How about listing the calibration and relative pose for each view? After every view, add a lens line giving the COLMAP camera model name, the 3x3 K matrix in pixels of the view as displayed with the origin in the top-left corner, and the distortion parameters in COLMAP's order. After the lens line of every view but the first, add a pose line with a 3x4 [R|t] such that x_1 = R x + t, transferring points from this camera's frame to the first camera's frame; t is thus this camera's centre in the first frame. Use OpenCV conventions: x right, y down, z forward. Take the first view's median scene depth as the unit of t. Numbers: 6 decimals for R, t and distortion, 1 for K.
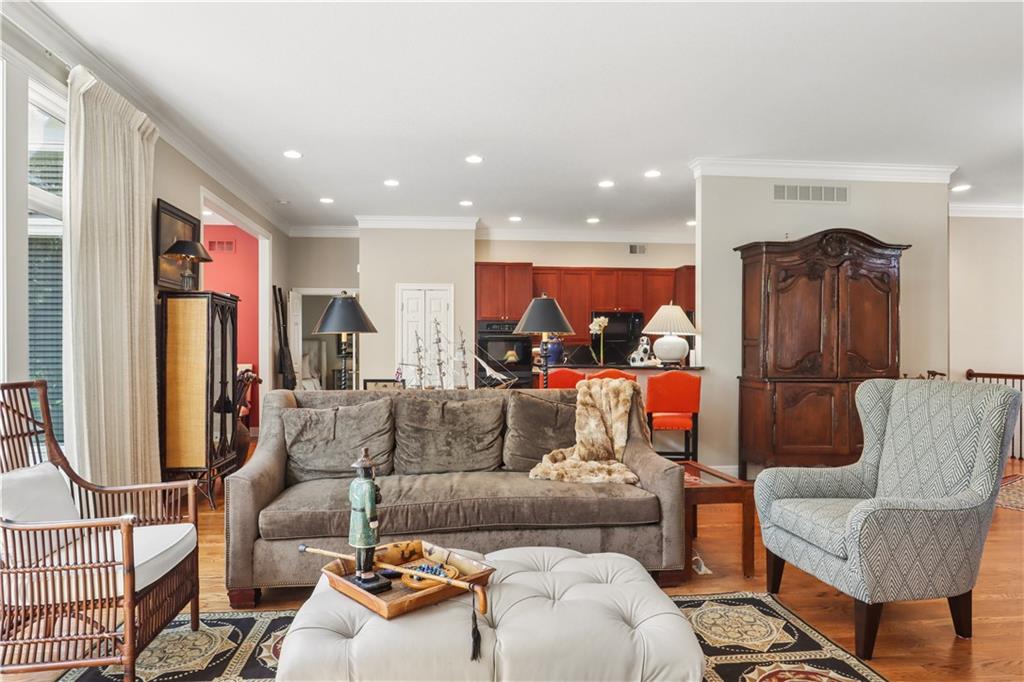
lens RADIAL K [[598.3, 0, 514.2], [0, 598.3, 348.8], [0, 0, 1]] dist [0.000067, 0.001162]
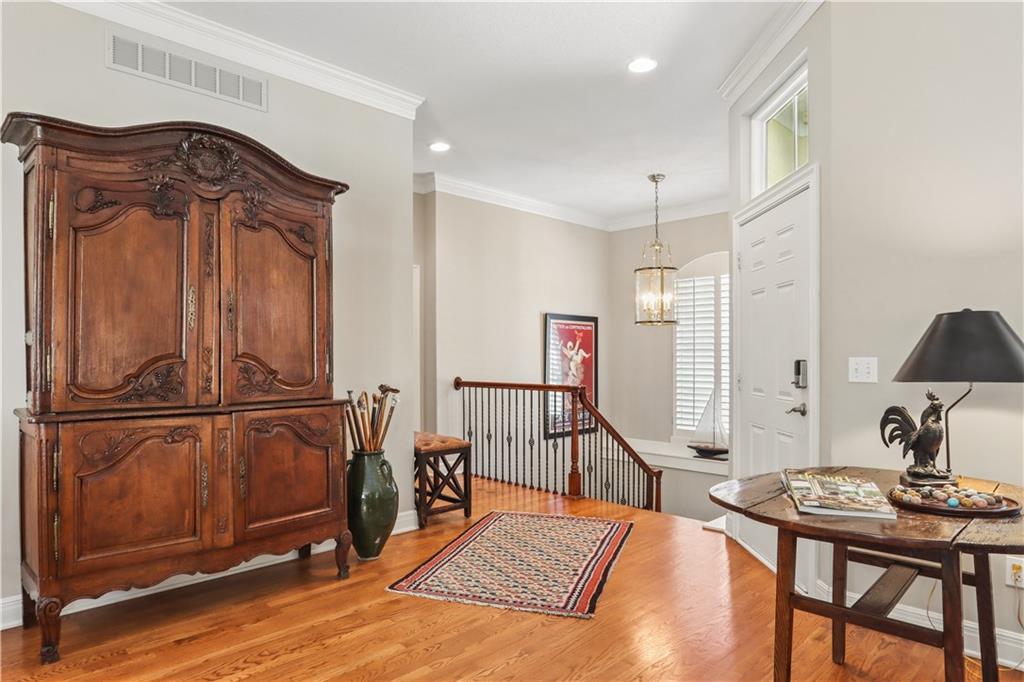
lens RADIAL K [[598.3, 0, 512.4], [0, 598.3, 346.7], [0, 0, 1]] dist [0.000067, 0.001162]
pose [[0.783407, 0.007219, 0.621467, 0.414288], [0.000331, 0.999928, -0.012032, 0.002358], [-0.621509, 0.009632, 0.783348, 0.409449]]
